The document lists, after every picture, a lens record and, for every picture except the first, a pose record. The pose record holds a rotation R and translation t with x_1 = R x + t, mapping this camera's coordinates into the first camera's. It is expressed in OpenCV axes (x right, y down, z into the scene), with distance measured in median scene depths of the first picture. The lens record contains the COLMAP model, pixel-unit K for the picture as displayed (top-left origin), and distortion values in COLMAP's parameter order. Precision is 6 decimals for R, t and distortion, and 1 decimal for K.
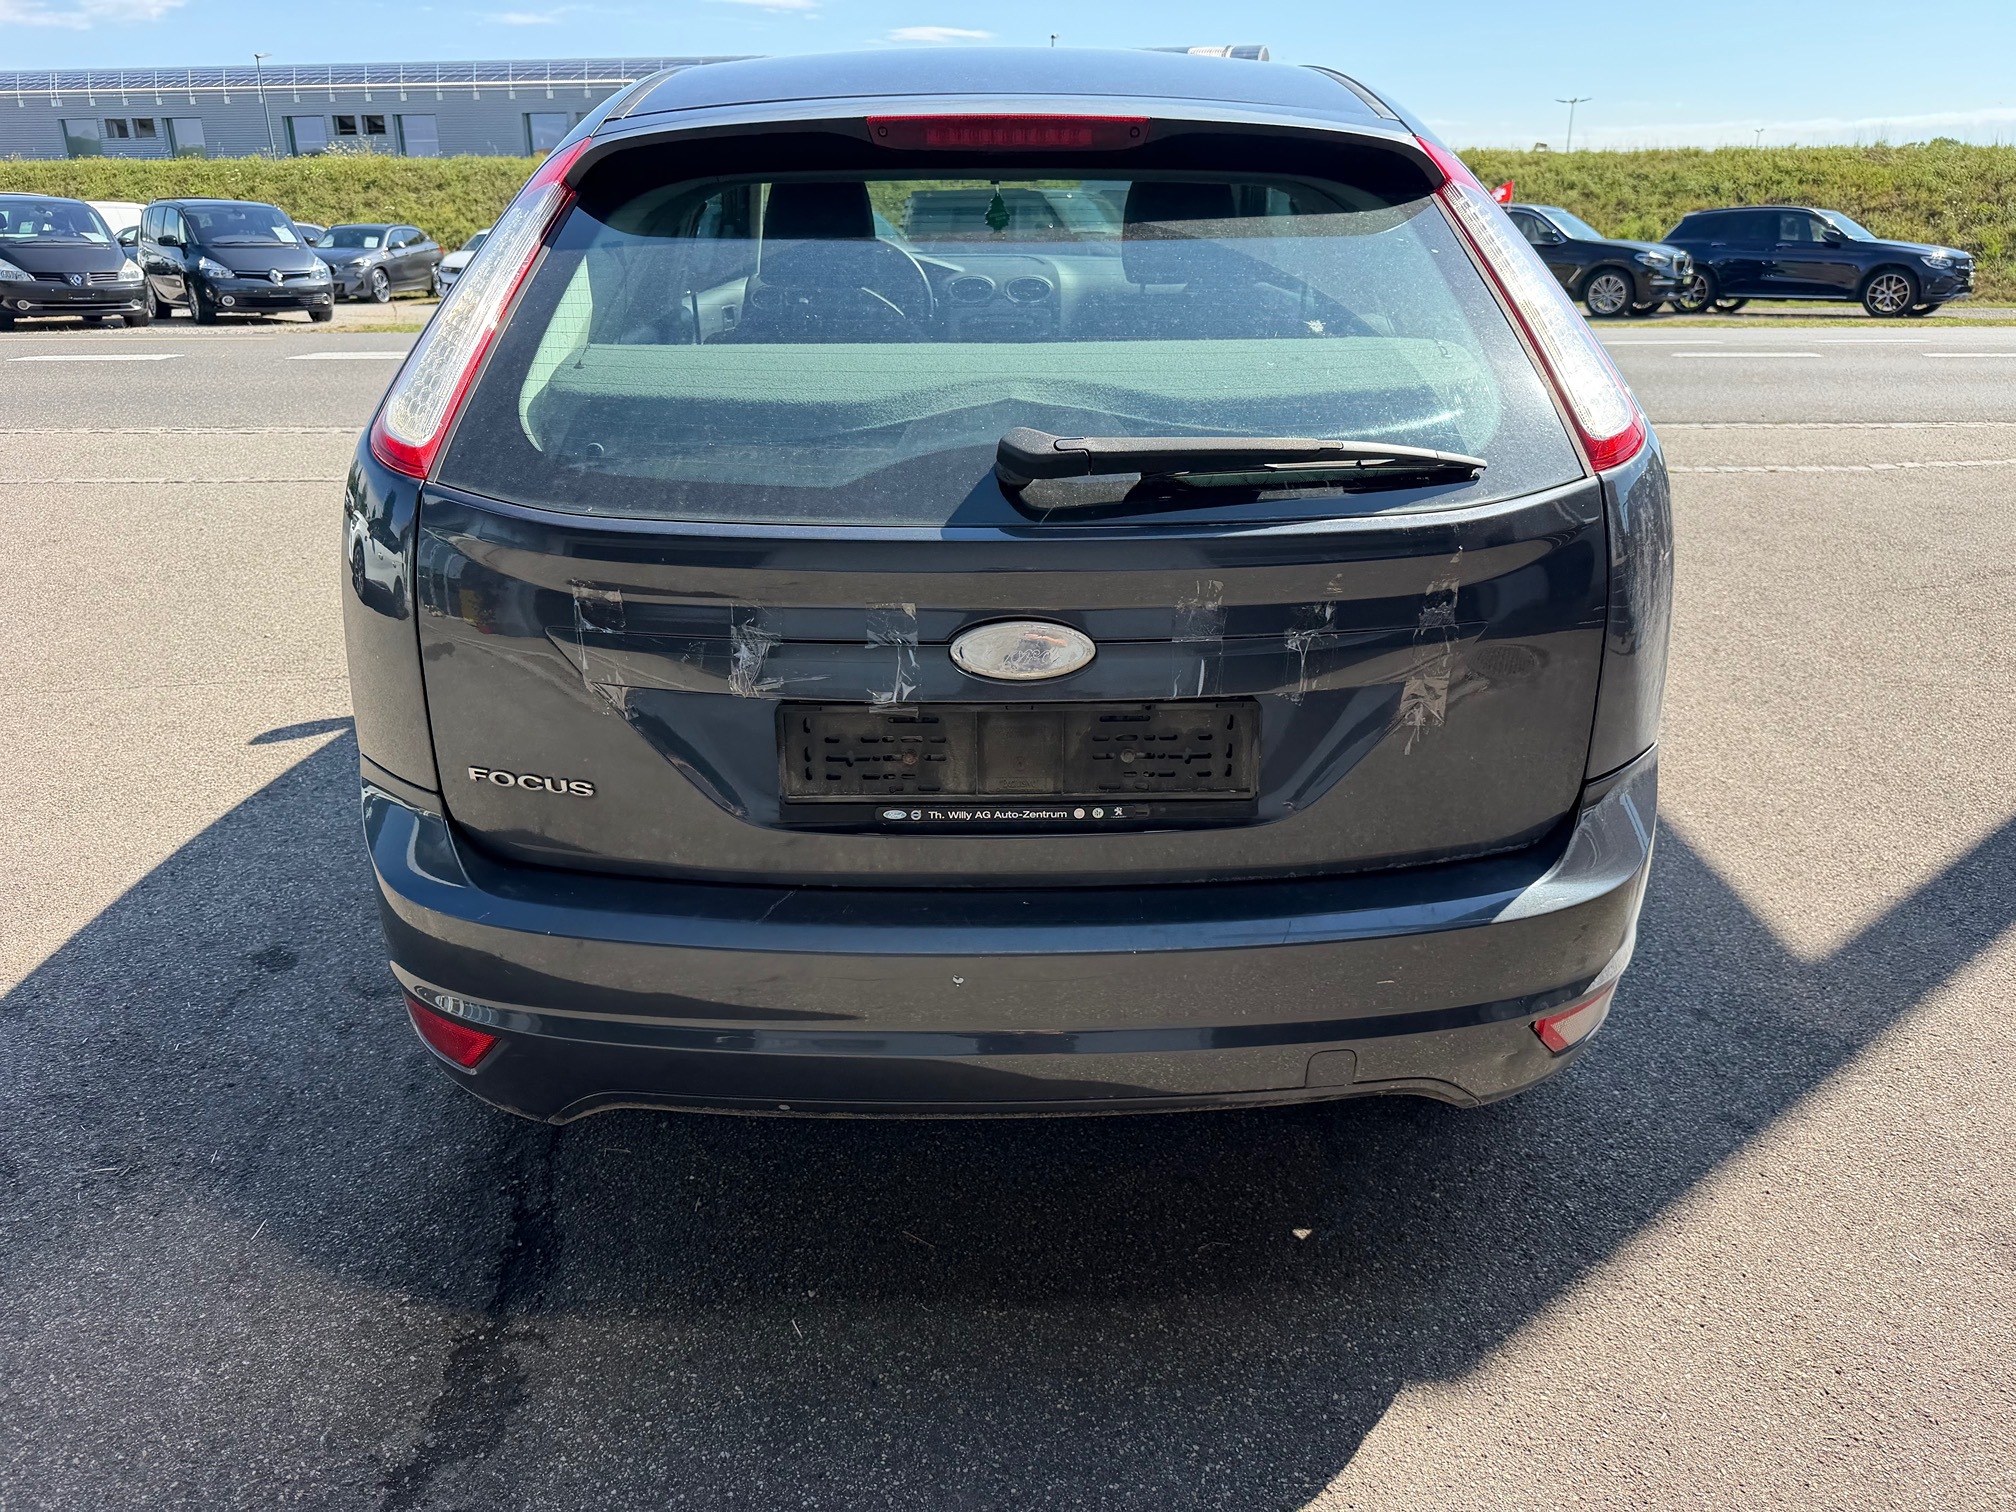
lens RADIAL K [[1450.5, 0, 1008.0], [0, 1450.5, 756.0], [0, 0, 1]] dist [0.043871, -0.080503]
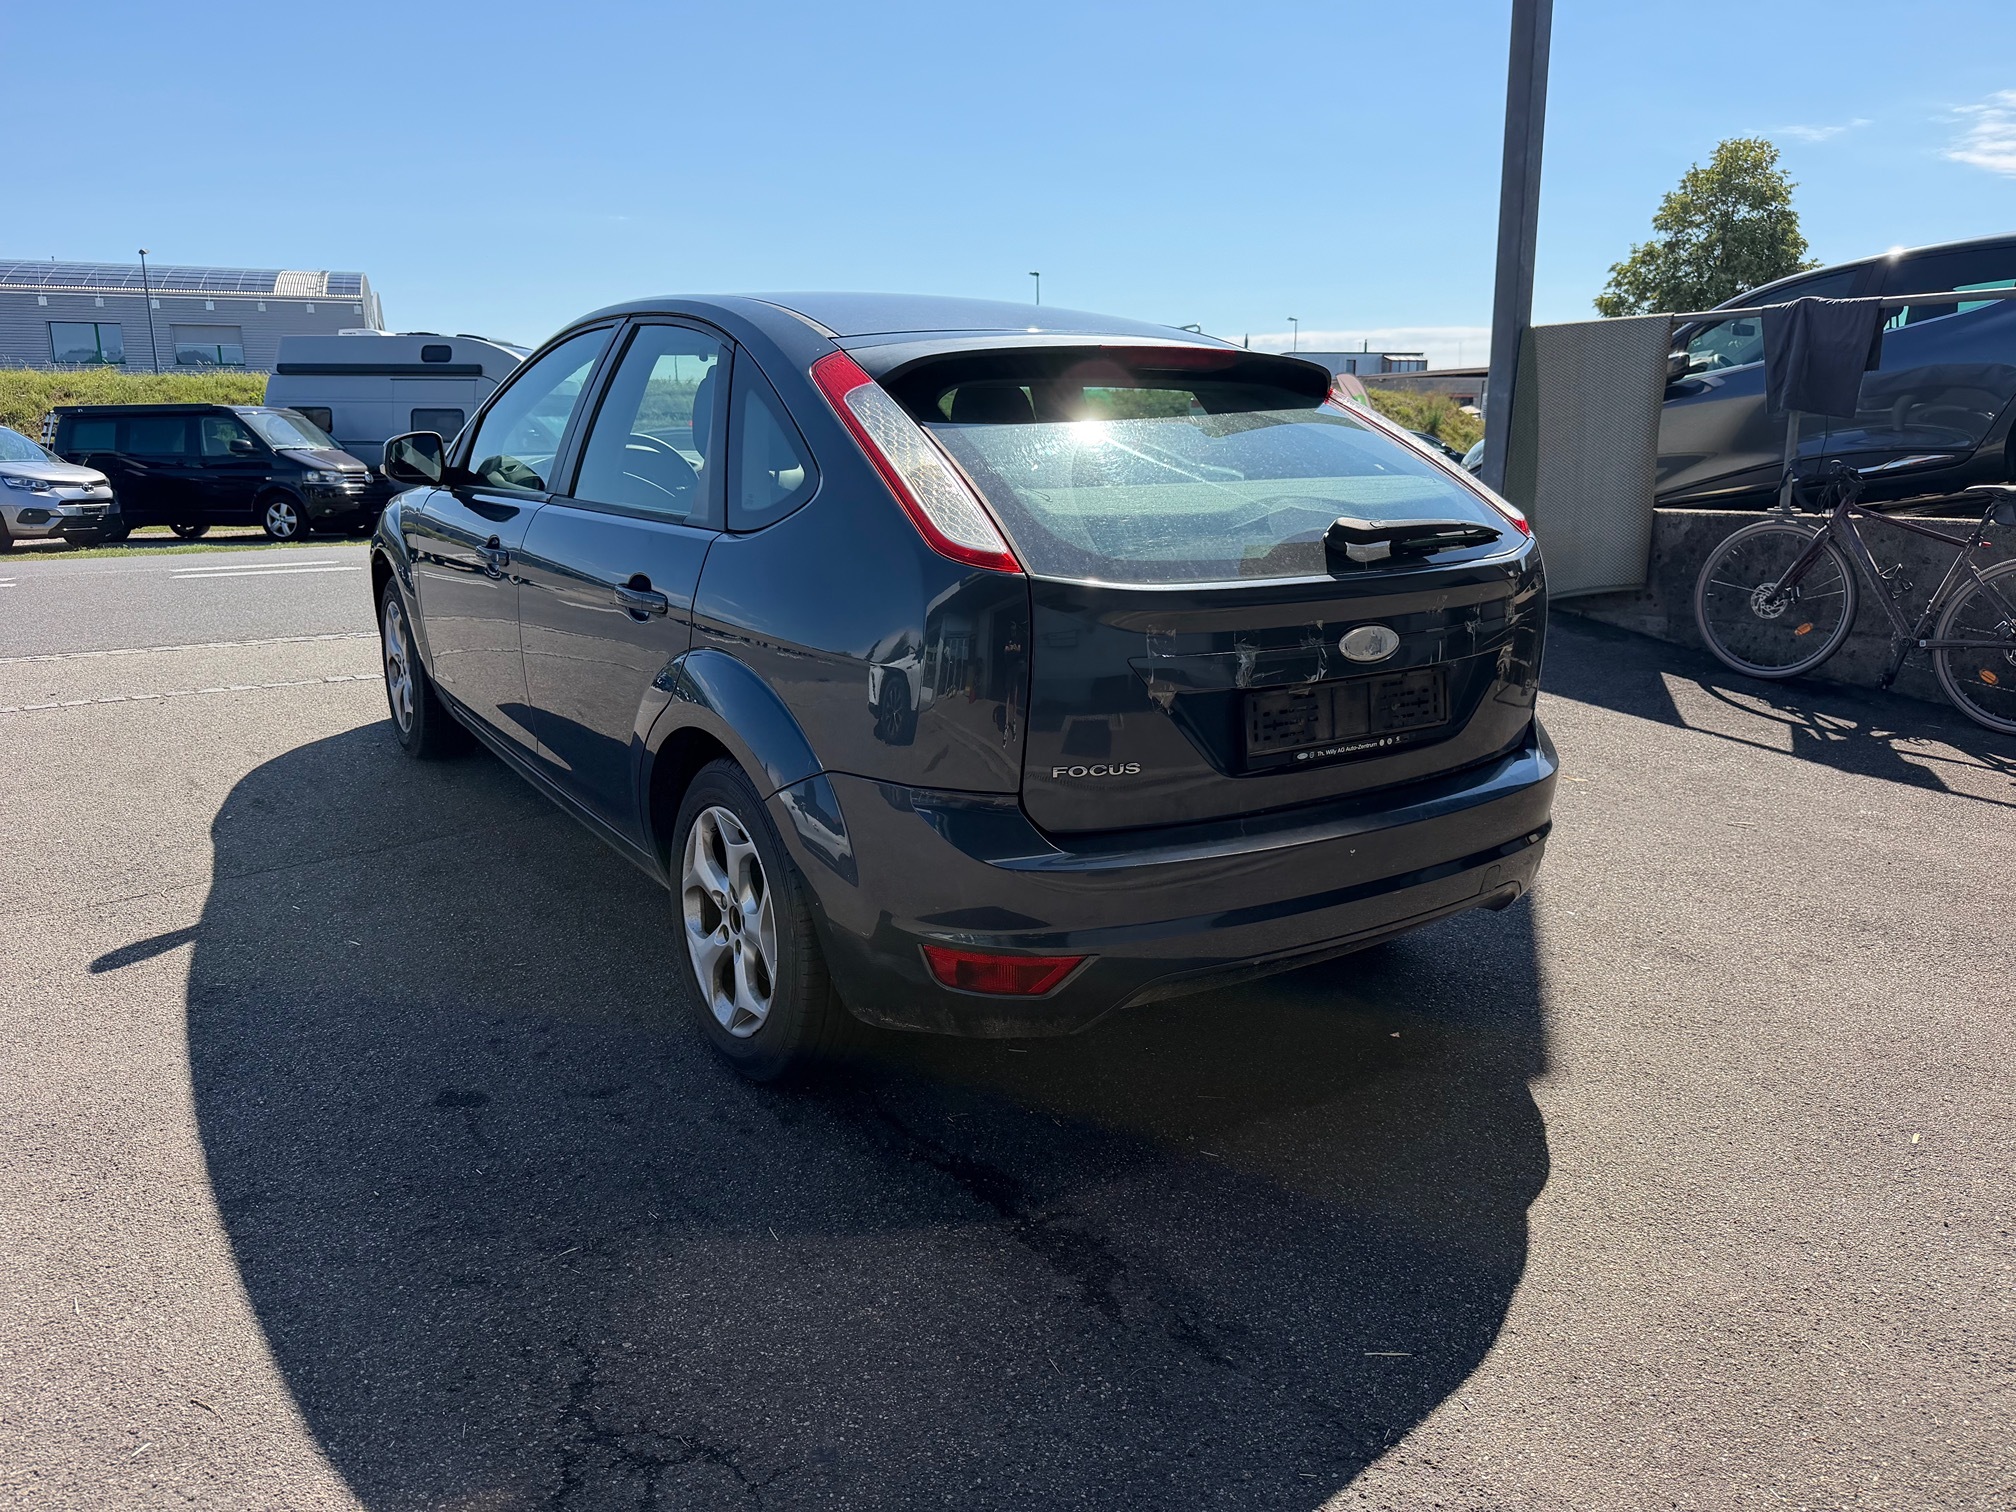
lens RADIAL K [[1450.5, 0, 1008.0], [0, 1450.5, 756.0], [0, 0, 1]] dist [0.043871, -0.080503]
pose [[0.837817, -0.122652, 0.531996, -1.205239], [0.195062, 0.977368, -0.081863, 0.107885], [-0.509915, 0.172359, 0.842780, -0.189920]]
